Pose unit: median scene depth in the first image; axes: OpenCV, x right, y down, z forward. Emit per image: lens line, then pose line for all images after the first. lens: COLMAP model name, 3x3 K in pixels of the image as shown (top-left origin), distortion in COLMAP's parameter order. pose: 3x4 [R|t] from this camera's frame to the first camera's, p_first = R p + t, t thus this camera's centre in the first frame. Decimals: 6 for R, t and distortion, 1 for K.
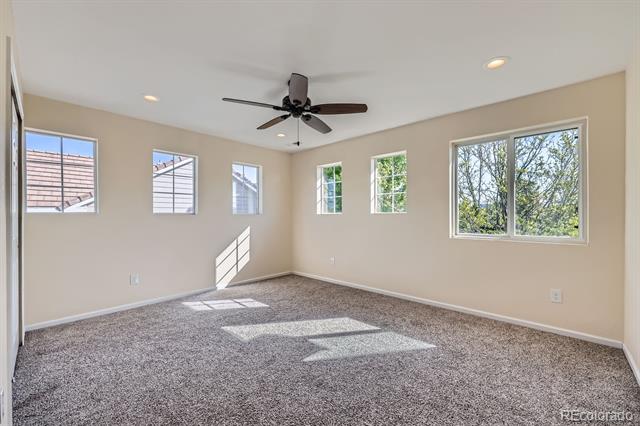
lens RADIAL K [[262.3, 0, 320.9], [0, 262.3, 209.7], [0, 0, 1]] dist [-0.022809, -0.000086]
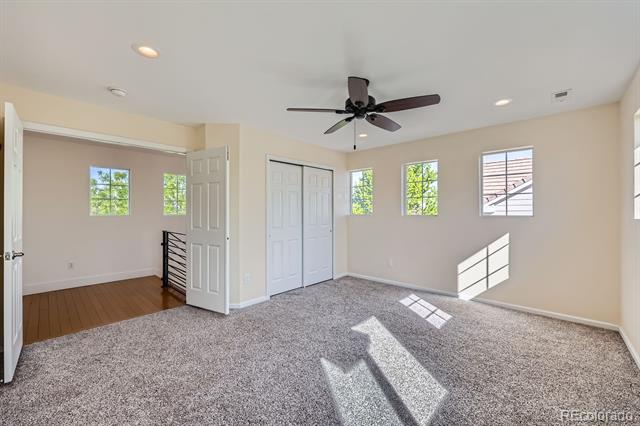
lens RADIAL K [[262.3, 0, 320.9], [0, 262.3, 209.7], [0, 0, 1]] dist [-0.022809, -0.000086]
pose [[-0.010976, -0.004531, -0.999929, 0.695081], [0.018848, 0.999811, -0.004737, -0.016813], [0.999762, -0.018899, -0.010889, 0.700372]]
